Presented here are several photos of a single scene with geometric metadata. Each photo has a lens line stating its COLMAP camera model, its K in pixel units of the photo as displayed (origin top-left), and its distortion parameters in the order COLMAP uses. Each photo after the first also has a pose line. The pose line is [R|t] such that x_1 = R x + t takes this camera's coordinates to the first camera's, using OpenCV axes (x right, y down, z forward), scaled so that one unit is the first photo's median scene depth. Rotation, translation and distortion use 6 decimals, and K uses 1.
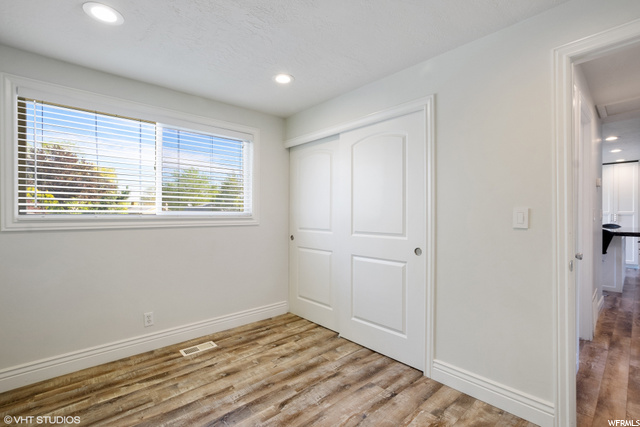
lens RADIAL K [[301.8, 0, 320.0], [0, 301.8, 215.8], [0, 0, 1]] dist [-0.000586, 0.000107]
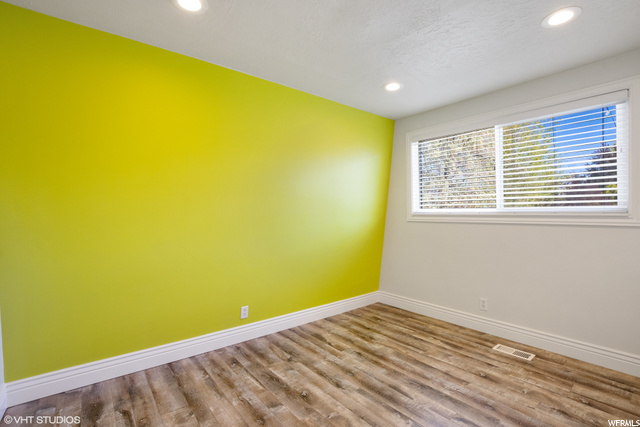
lens RADIAL K [[301.8, 0, 320.0], [0, 301.8, 215.8], [0, 0, 1]] dist [-0.000586, 0.000107]
pose [[-0.066625, 0.011957, -0.997706, 0.644302], [0.001891, 0.999928, 0.011857, -0.001526], [0.997776, -0.001097, -0.066643, 0.506669]]
